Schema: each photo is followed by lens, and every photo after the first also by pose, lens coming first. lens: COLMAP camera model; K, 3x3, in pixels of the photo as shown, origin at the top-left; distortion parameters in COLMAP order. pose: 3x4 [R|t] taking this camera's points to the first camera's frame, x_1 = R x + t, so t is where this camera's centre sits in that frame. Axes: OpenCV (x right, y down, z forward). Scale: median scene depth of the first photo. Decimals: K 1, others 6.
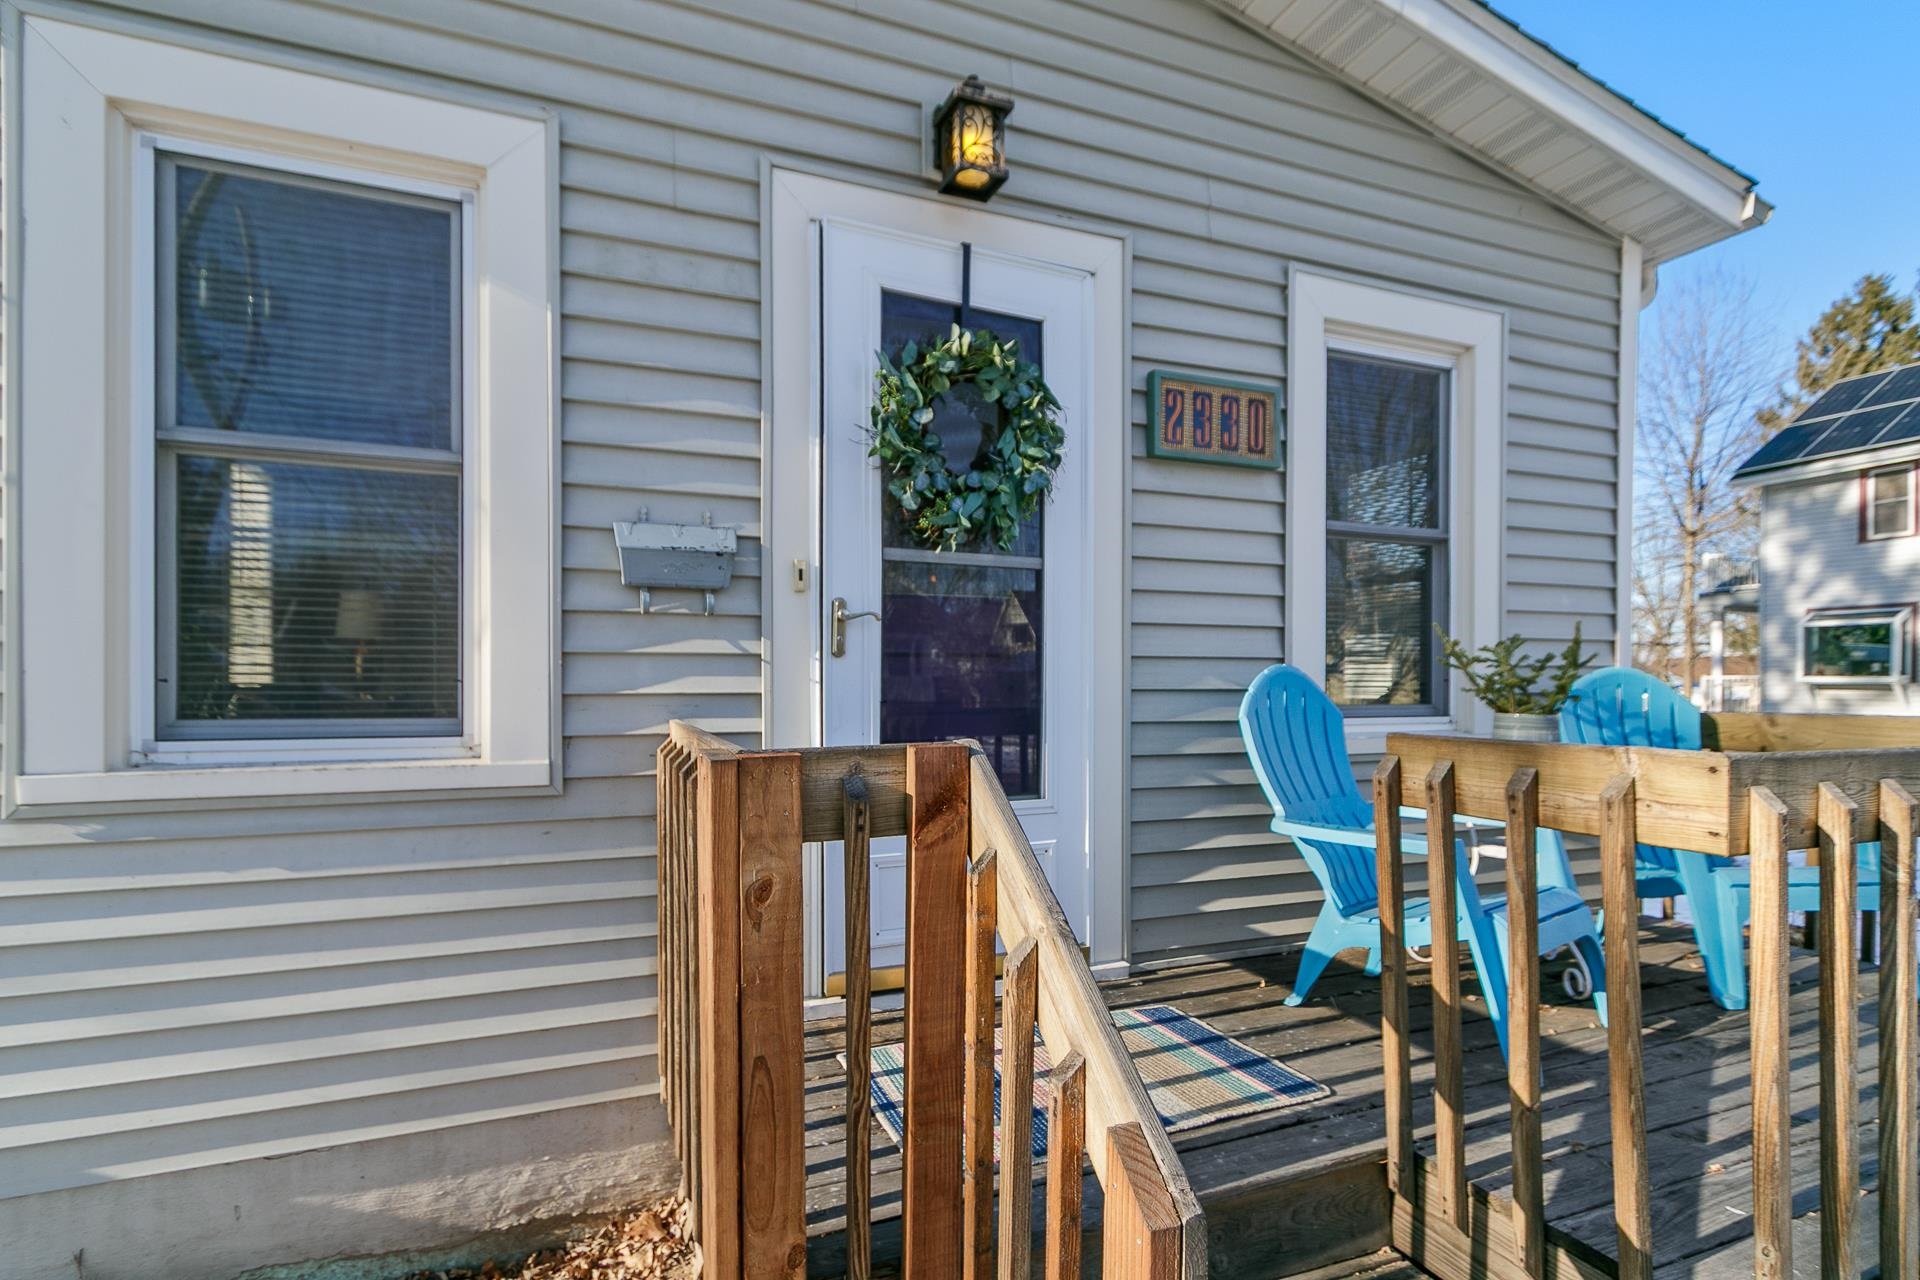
lens RADIAL K [[919.0, 0, 931.7], [0, 919.0, 697.6], [0, 0, 1]] dist [0.001850, 0.000668]
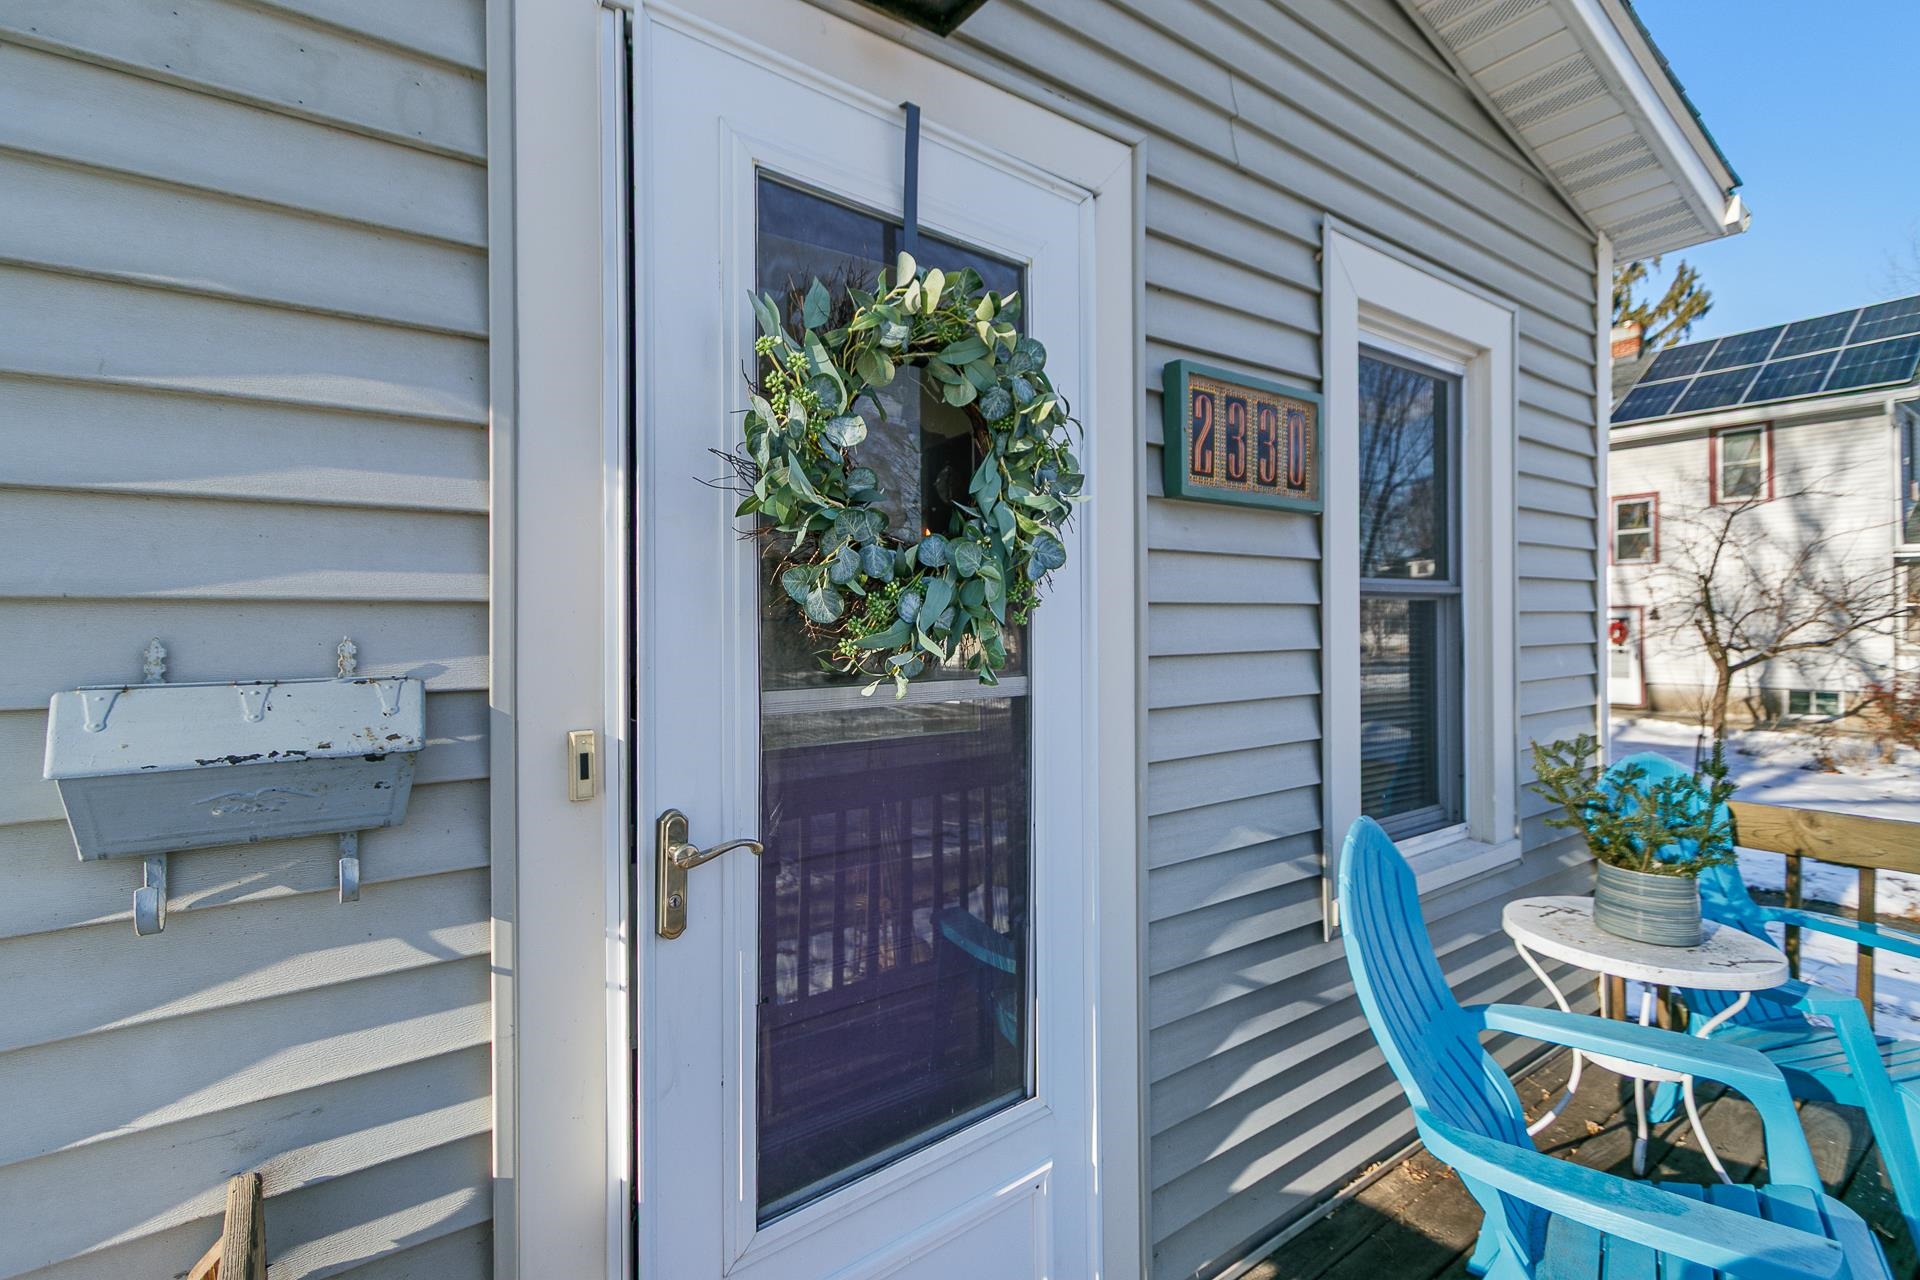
lens RADIAL K [[873.2, 0, 908.0], [0, 873.2, 622.4], [0, 0, 1]] dist [0.003858, -0.000864]
pose [[0.974589, -0.004955, 0.223946, -0.079286], [0.008897, 0.999823, -0.016595, -0.189001], [-0.223824, 0.018166, 0.974460, 0.518913]]
